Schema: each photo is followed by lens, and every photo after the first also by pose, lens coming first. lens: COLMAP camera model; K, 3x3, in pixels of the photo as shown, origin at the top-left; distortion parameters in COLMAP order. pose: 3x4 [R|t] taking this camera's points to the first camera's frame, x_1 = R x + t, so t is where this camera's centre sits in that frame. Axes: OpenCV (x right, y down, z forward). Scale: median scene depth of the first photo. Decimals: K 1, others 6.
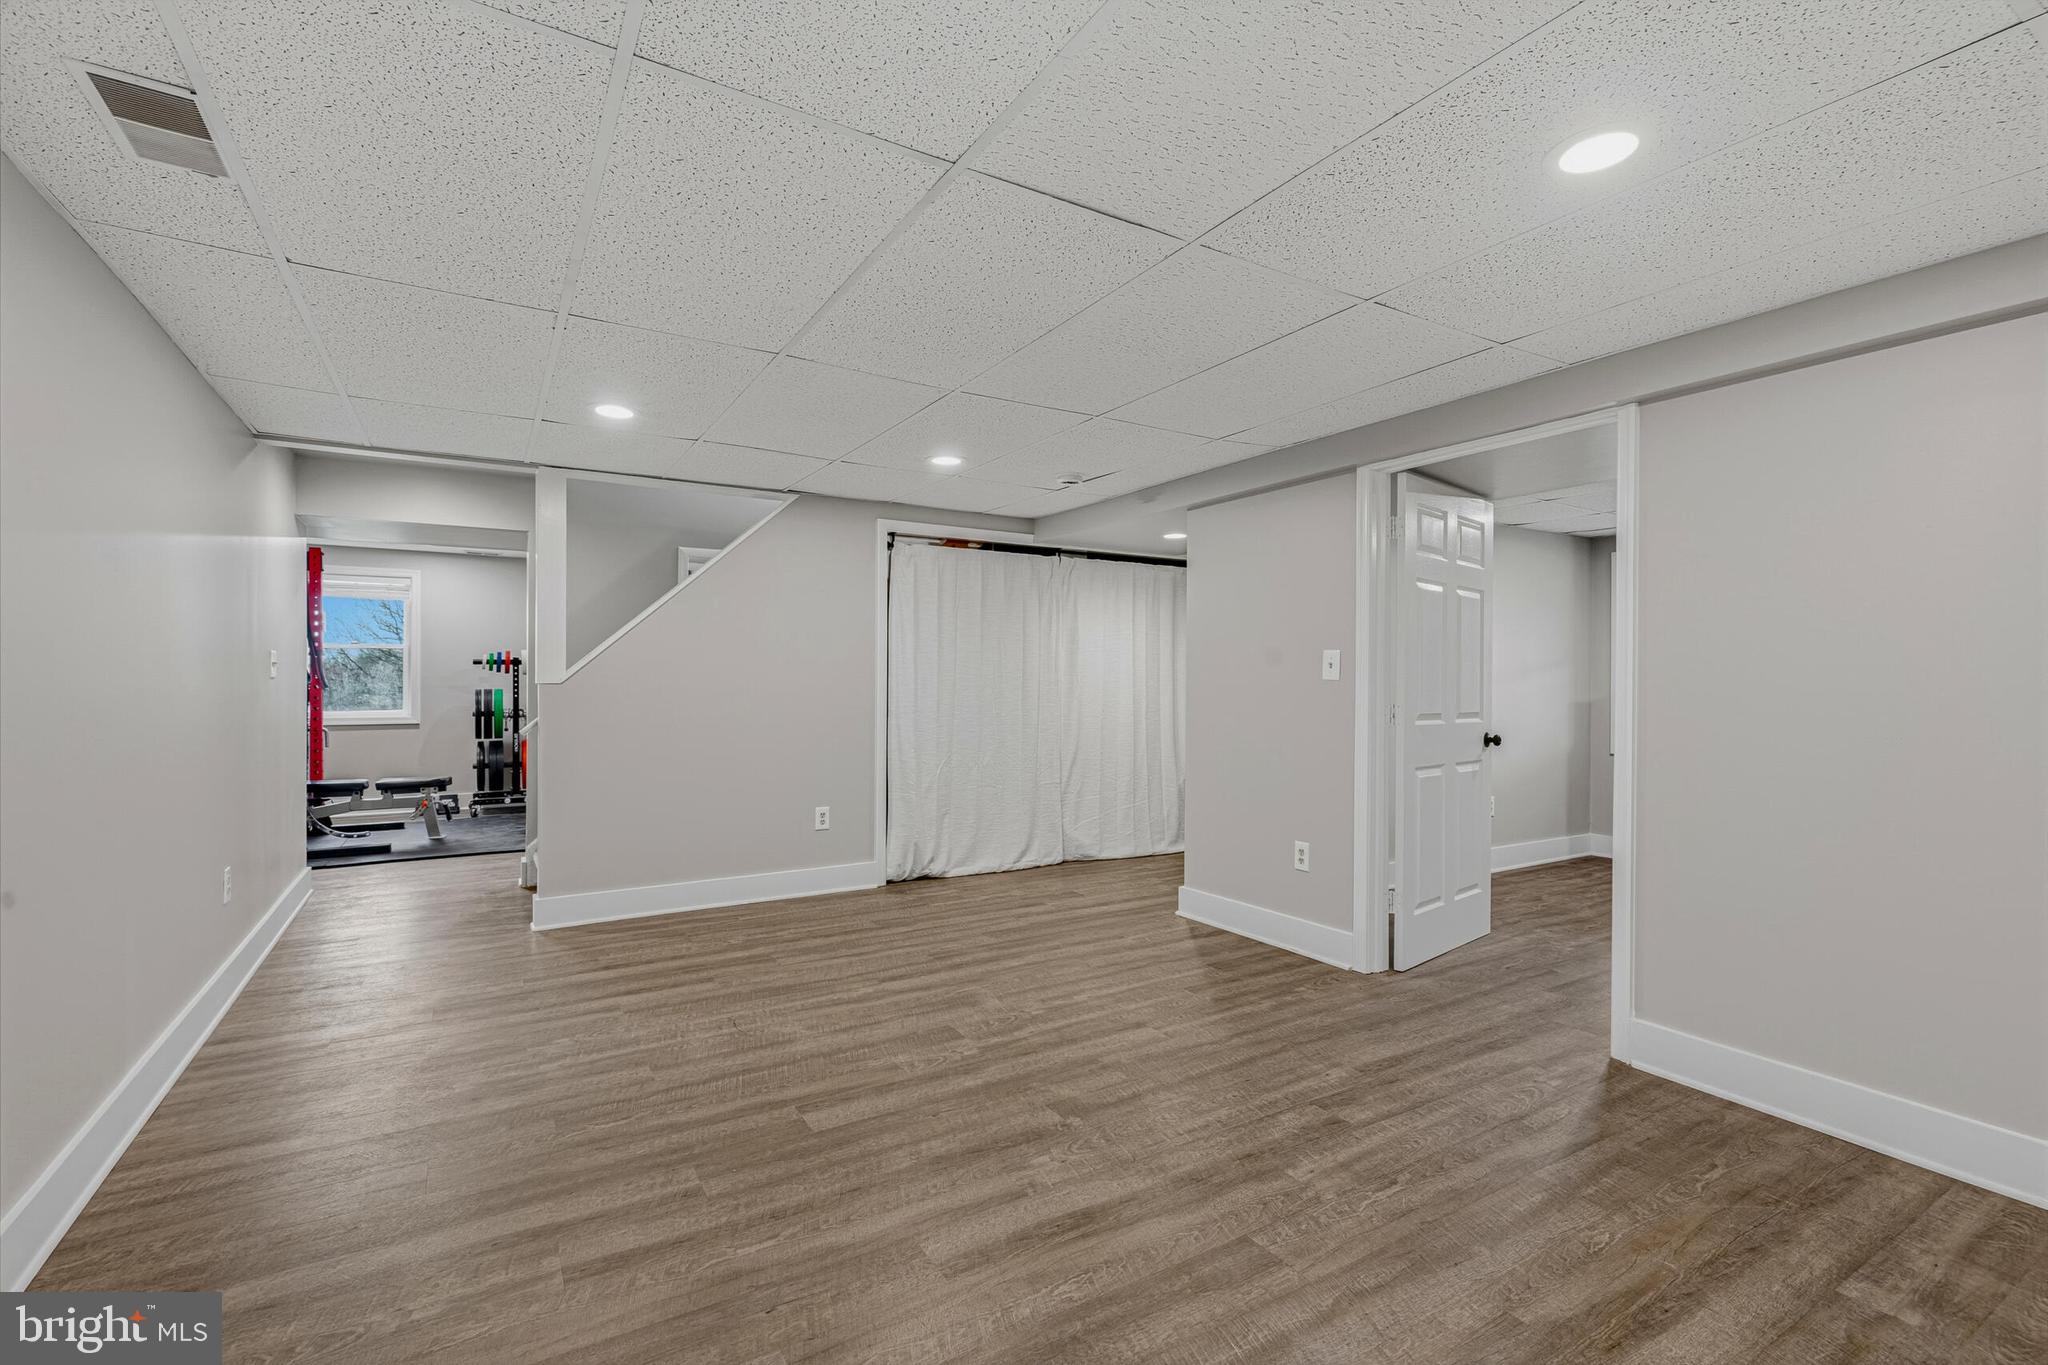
lens RADIAL K [[914.0, 0, 1018.6], [0, 914.0, 685.2], [0, 0, 1]] dist [0.005361, -0.001895]
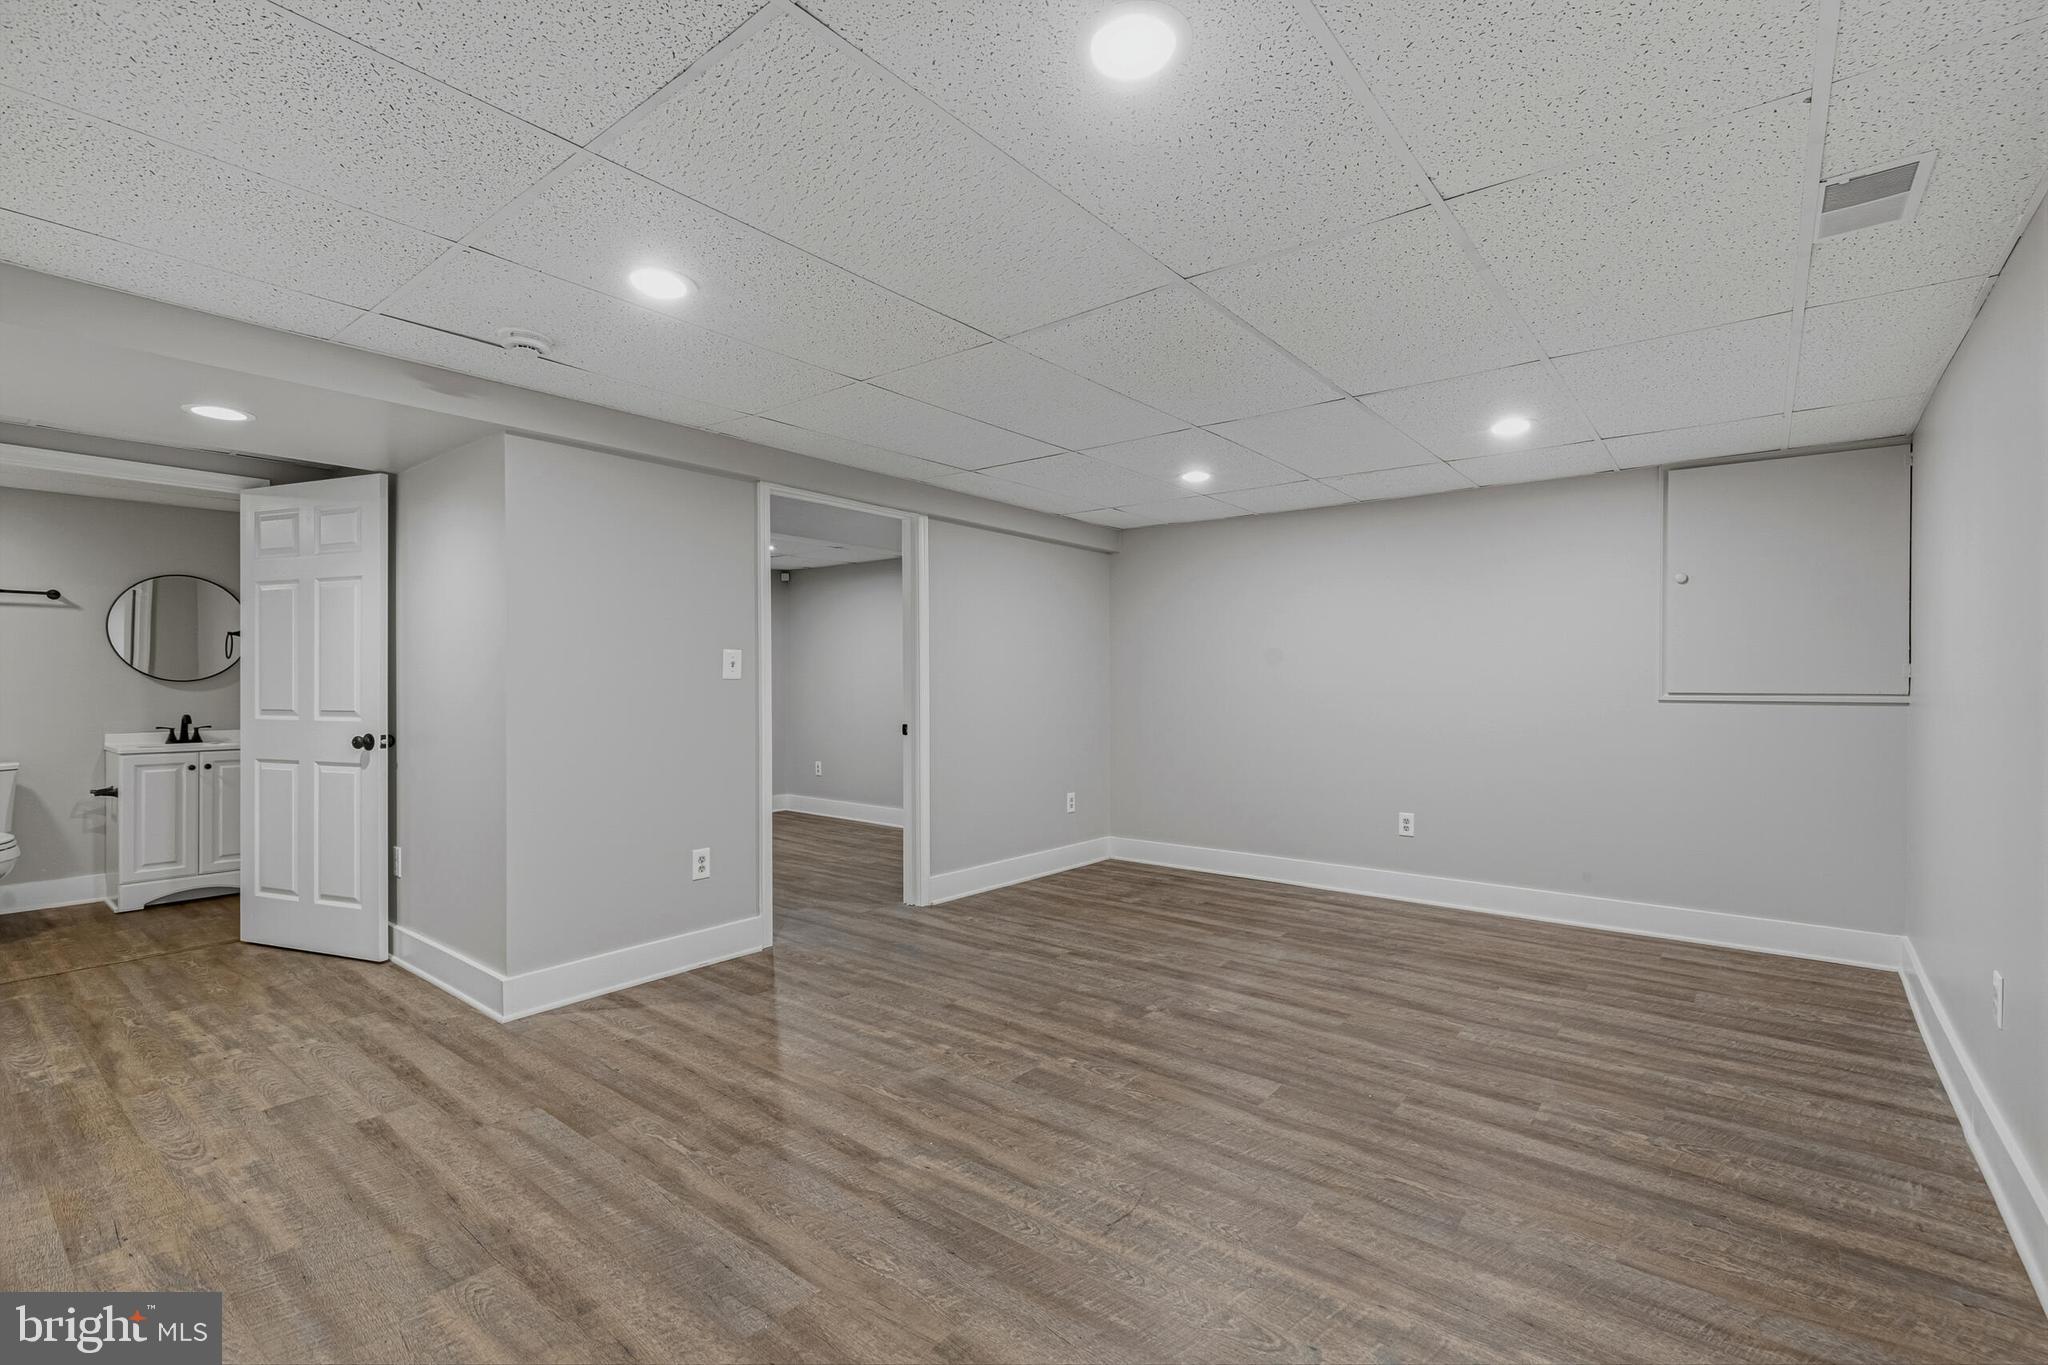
lens RADIAL K [[914.0, 0, 1025.8], [0, 914.0, 683.9], [0, 0, 1]] dist [0.005361, -0.001895]
pose [[-0.349786, -0.007063, 0.936803, -0.907438], [0.002606, 0.999960, 0.008513, -0.010069], [-0.936826, 0.005419, -0.349753, 1.317332]]
